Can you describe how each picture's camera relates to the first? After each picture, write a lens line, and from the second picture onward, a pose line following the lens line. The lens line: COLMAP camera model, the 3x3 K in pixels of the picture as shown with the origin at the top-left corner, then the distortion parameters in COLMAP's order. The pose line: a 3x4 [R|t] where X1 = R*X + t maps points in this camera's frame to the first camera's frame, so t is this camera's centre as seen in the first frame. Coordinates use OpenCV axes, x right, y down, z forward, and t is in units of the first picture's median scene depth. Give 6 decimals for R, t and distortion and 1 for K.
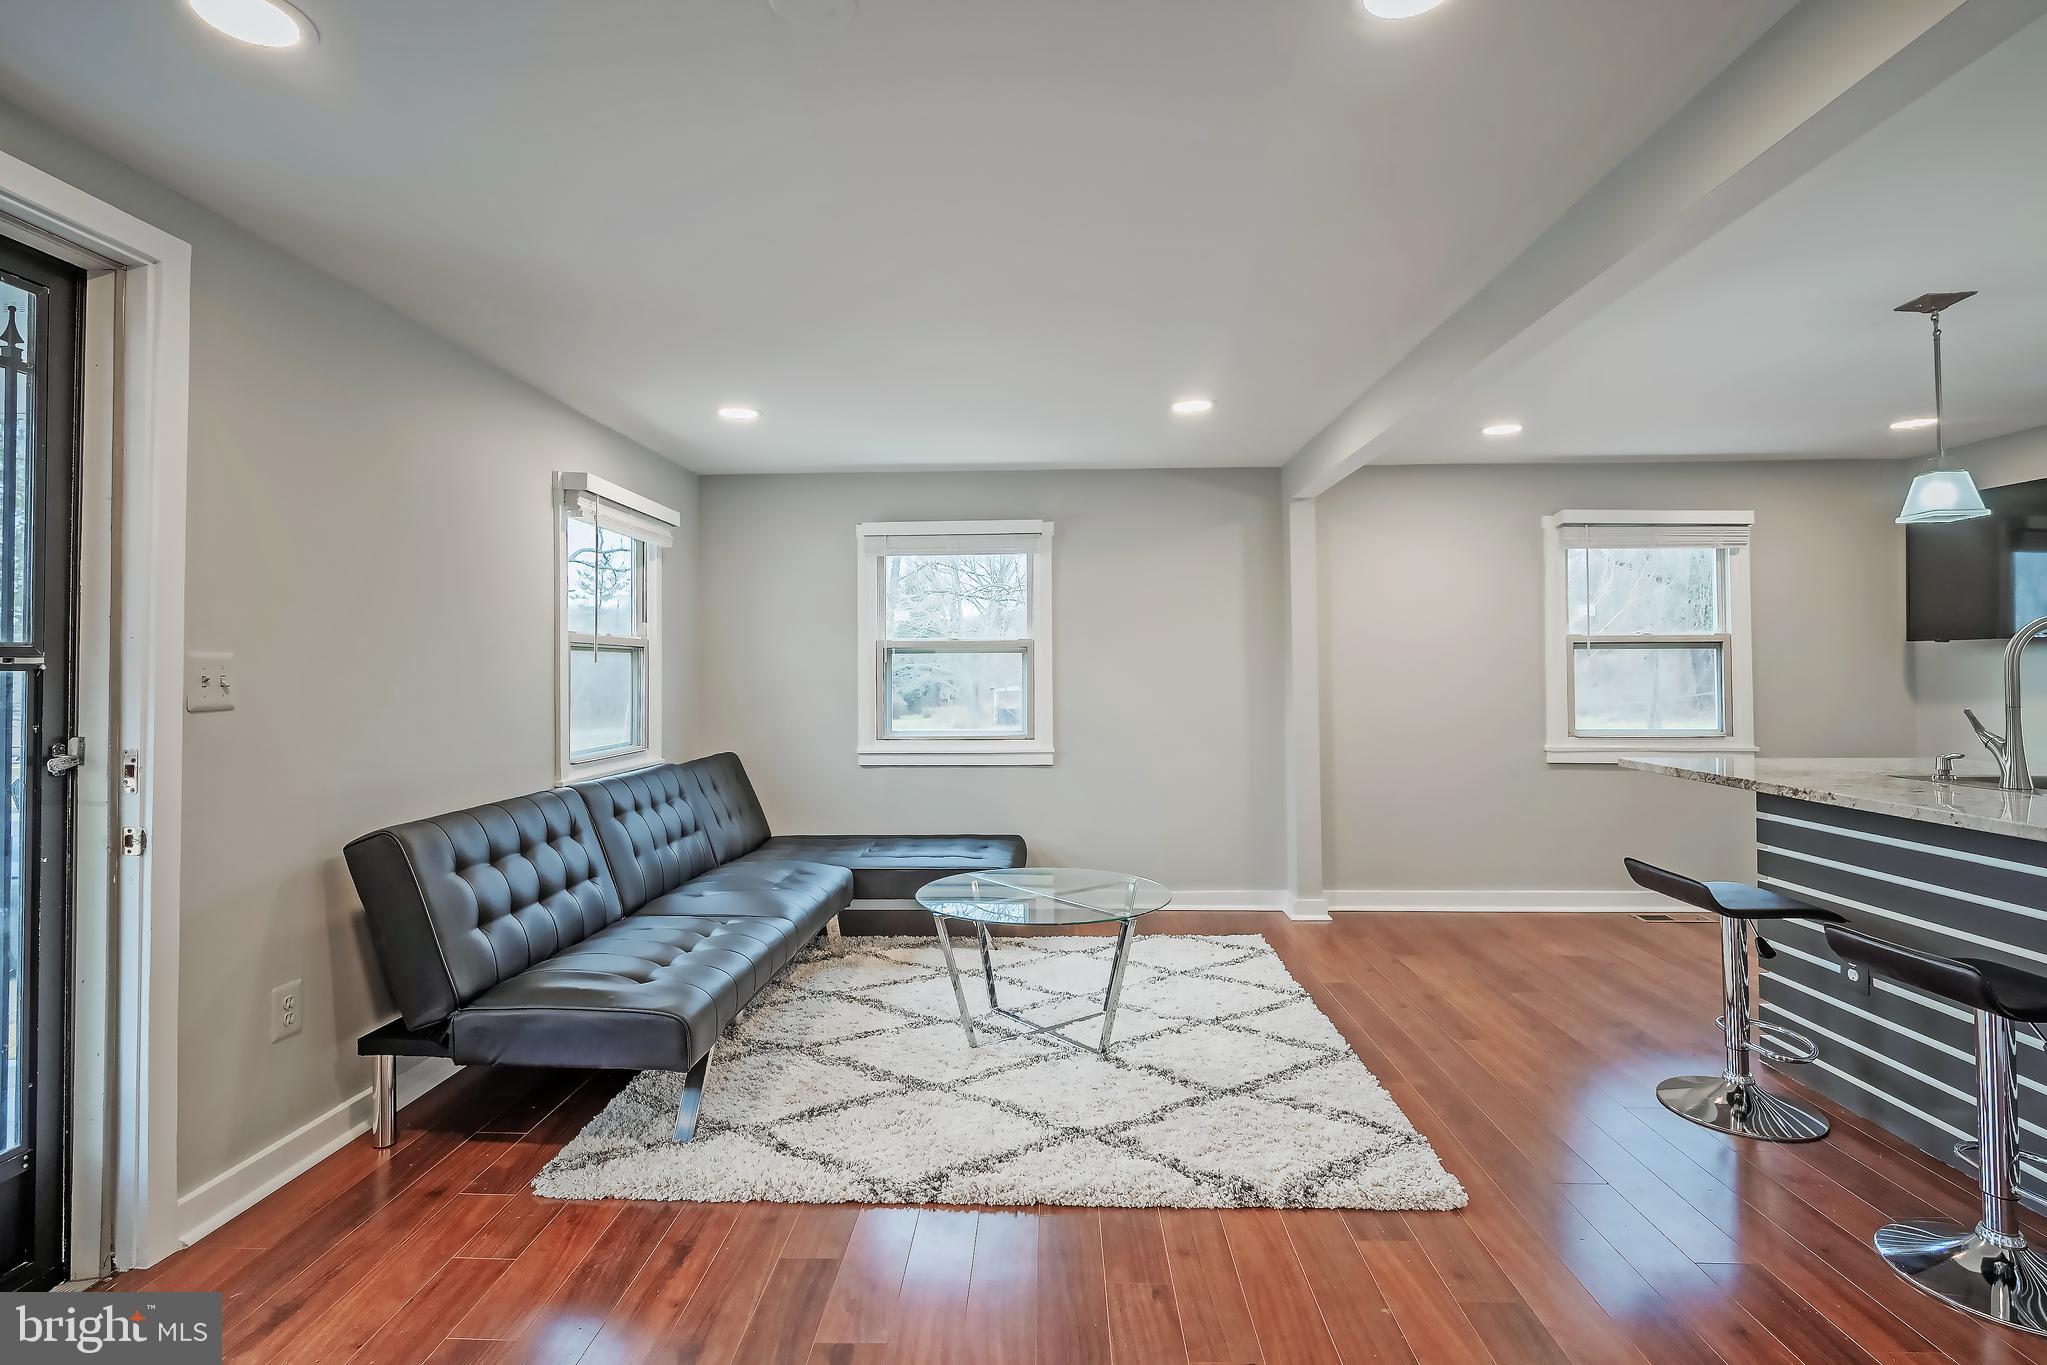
lens RADIAL K [[966.2, 0, 1025.7], [0, 966.2, 649.2], [0, 0, 1]] dist [-0.000274, -0.000523]
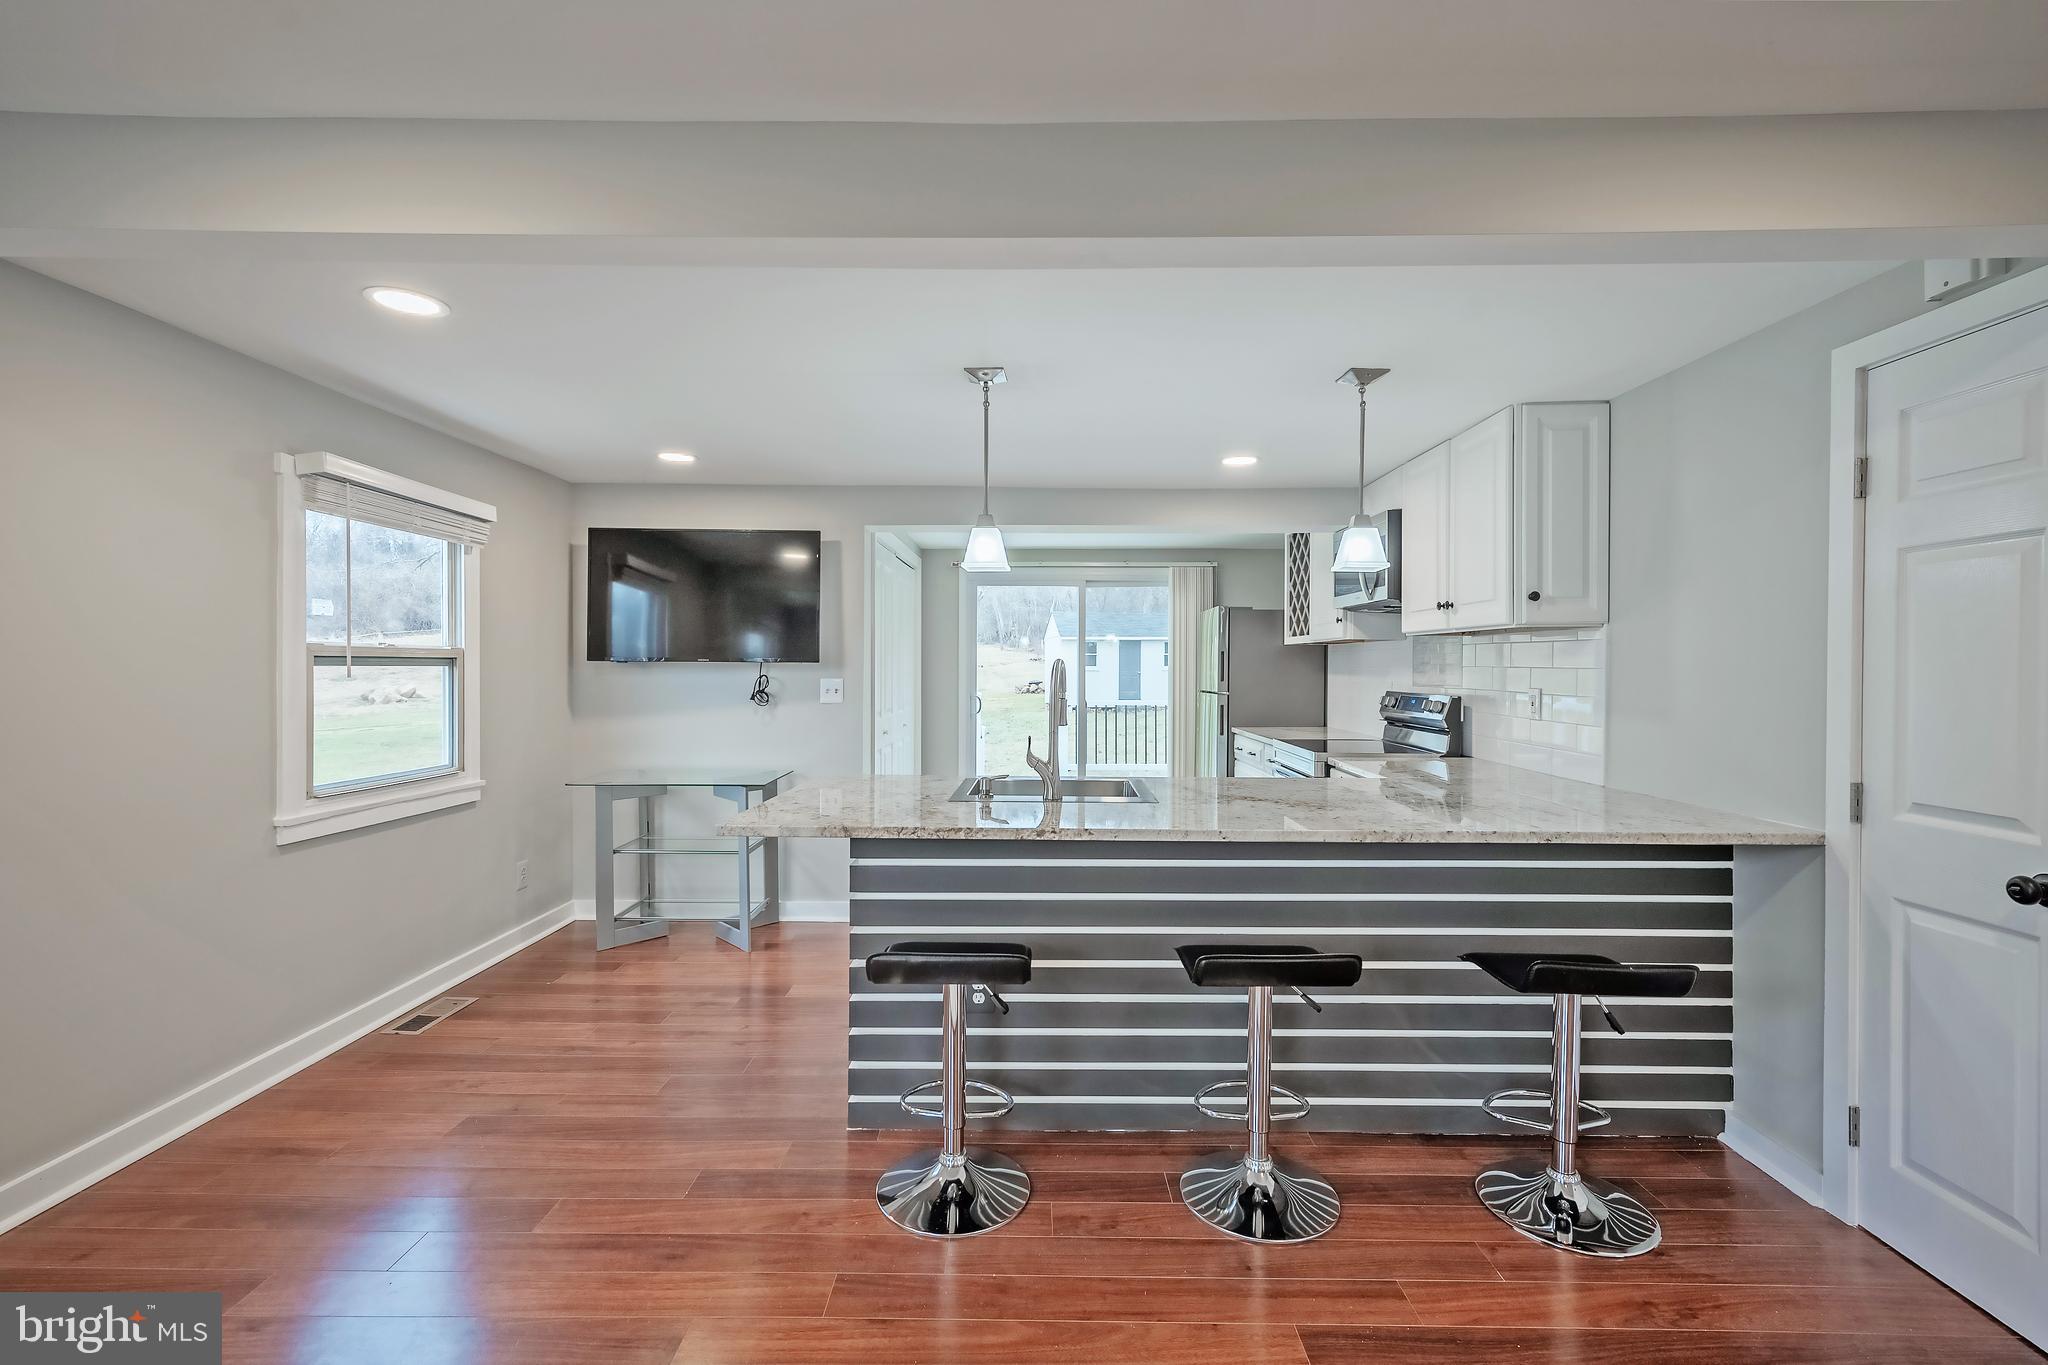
lens RADIAL K [[904.5, 0, 1022.6], [0, 904.5, 676.6], [0, 0, 1]] dist [0.014430, -0.000246]
pose [[-0.014825, -0.006734, 0.999867, -0.091188], [-0.025523, 0.999654, 0.006354, -0.012506], [-0.999564, -0.025426, -0.014991, 0.748211]]
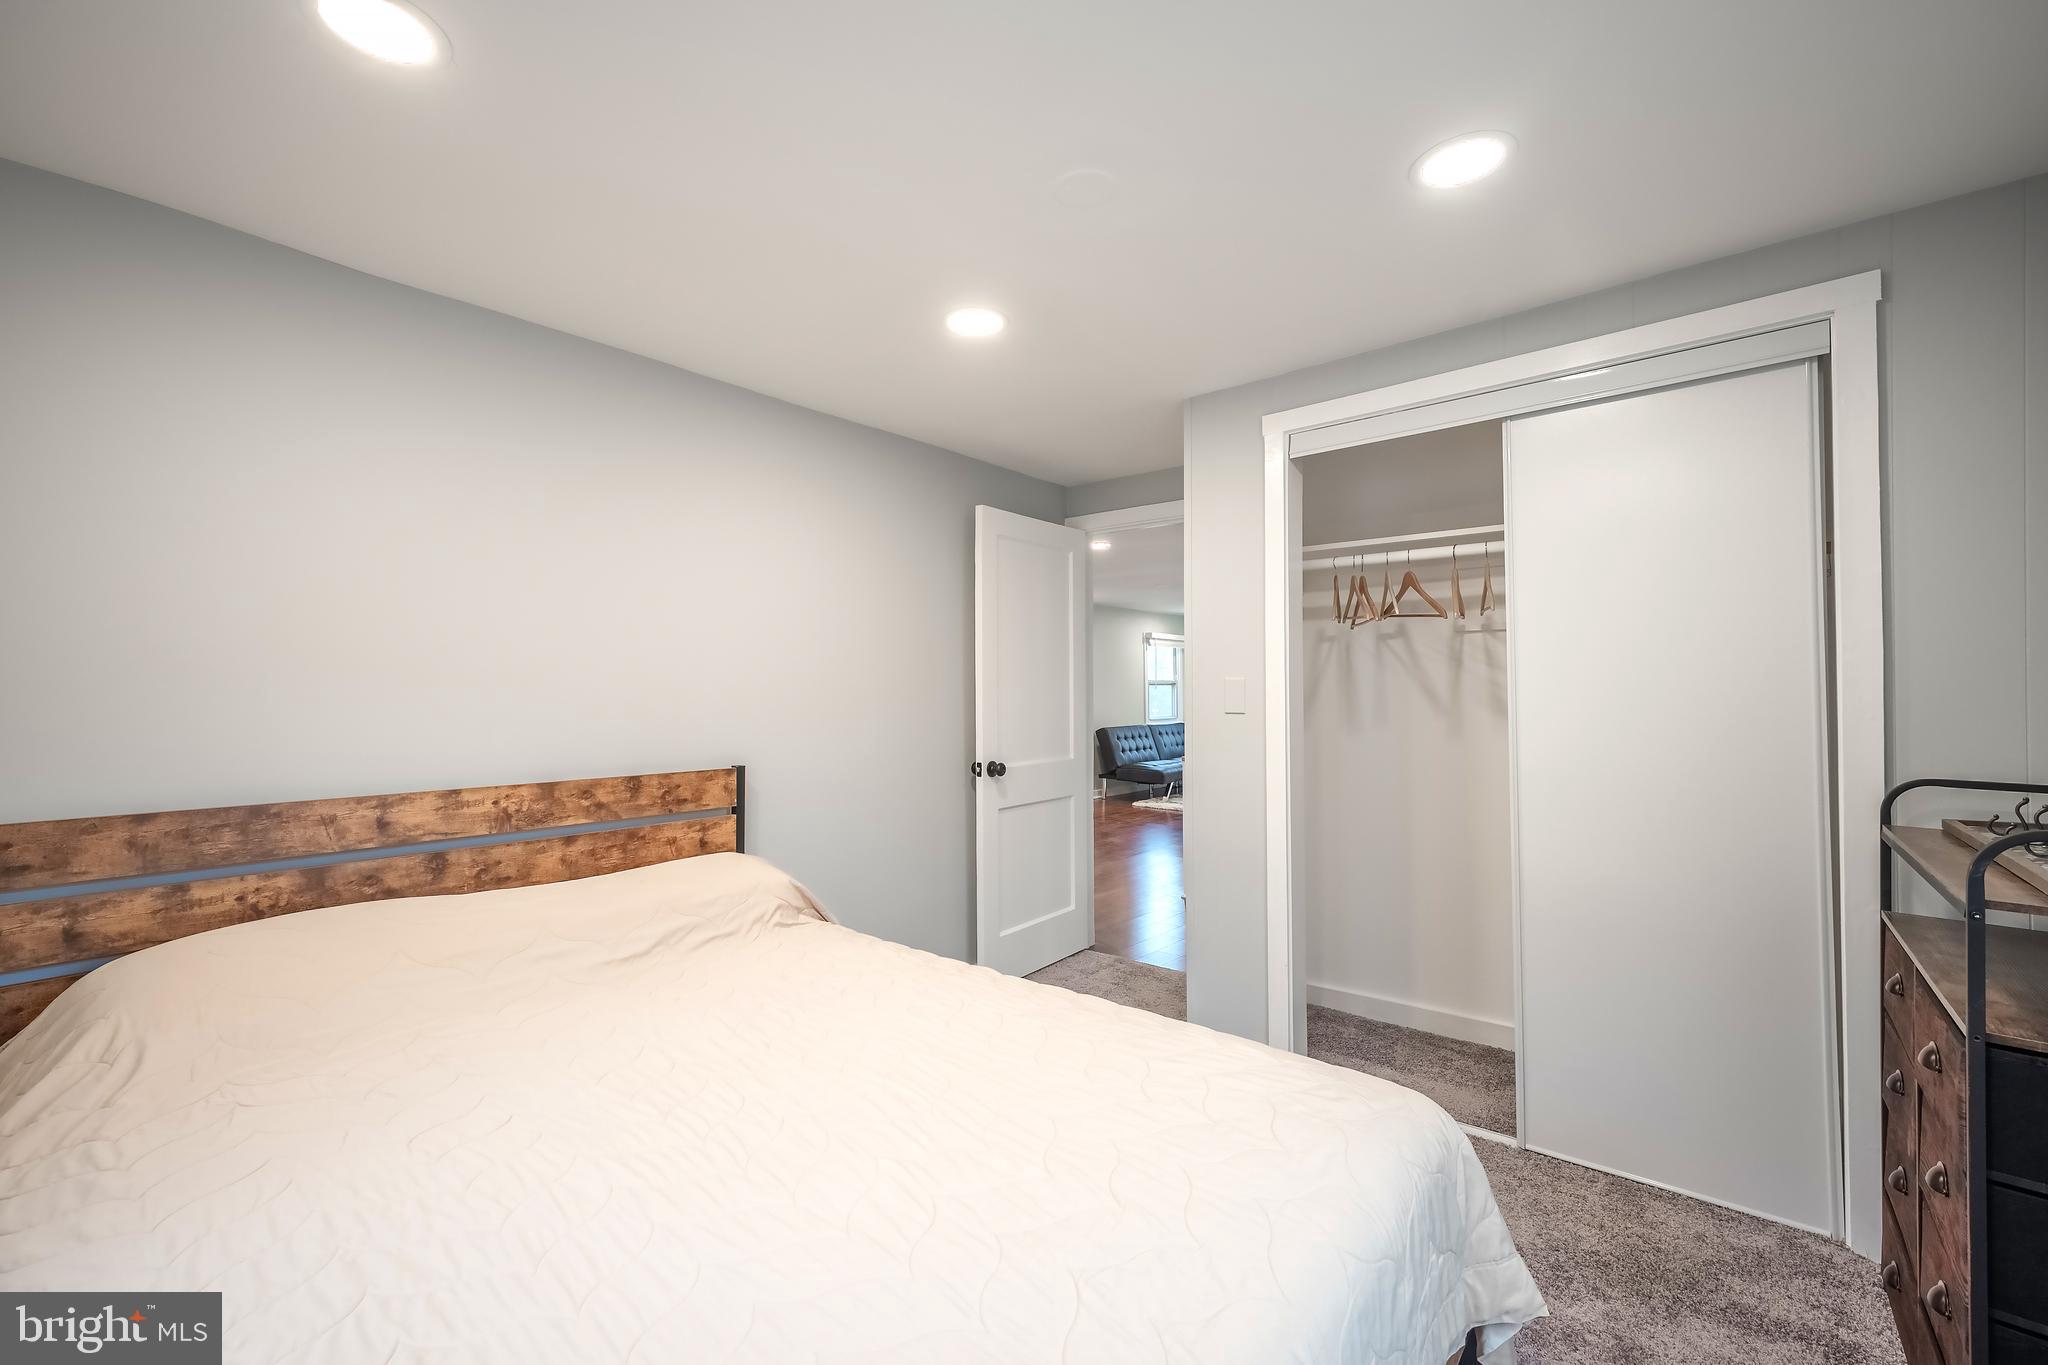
lens RADIAL K [[832.0, 0, 1024.0], [0, 832.0, 682.5], [0, 0, 1]] dist [0.000013, -0.000001]
pose [[0.785954, -0.005360, -0.618262, 1.007459], [0.016393, 0.999792, 0.012171, -0.054008], [0.618067, -0.019701, 0.785878, -1.585567]]
